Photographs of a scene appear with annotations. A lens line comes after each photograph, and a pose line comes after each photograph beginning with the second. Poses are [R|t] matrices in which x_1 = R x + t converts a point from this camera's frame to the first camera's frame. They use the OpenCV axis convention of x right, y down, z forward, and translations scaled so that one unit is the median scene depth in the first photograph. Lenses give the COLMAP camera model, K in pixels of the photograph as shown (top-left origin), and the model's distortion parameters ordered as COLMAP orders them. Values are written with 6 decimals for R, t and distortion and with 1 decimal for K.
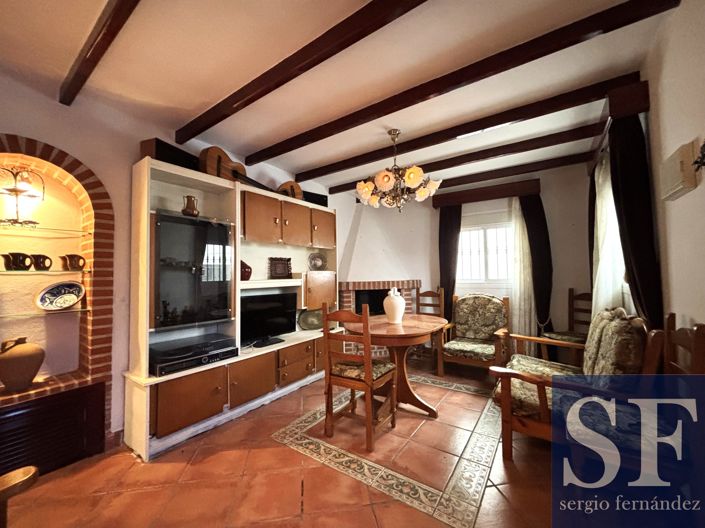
lens RADIAL K [[277.6, 0, 352.5], [0, 277.6, 264.0], [0, 0, 1]] dist [-0.007508, -0.000387]
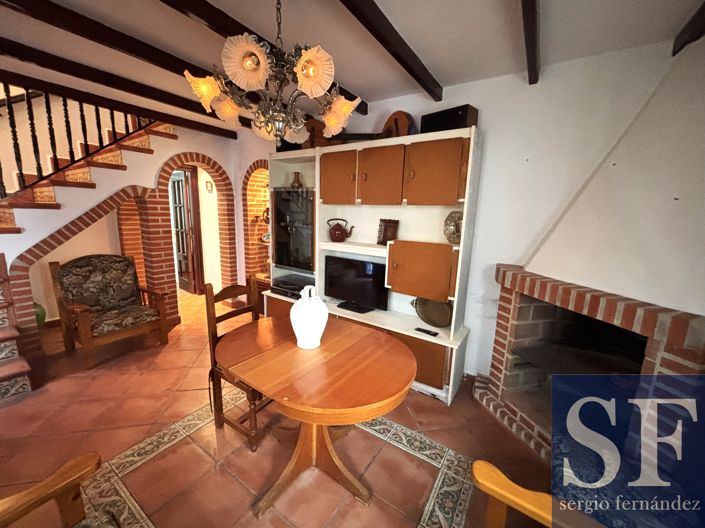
lens RADIAL K [[281.9, 0, 351.2], [0, 281.9, 259.7], [0, 0, 1]] dist [-0.001013, -0.000194]
pose [[0.020398, 0.184580, -0.982606, 0.671536], [0.006335, 0.982767, 0.184741, -0.069992], [0.999772, -0.009993, 0.018877, 1.023457]]
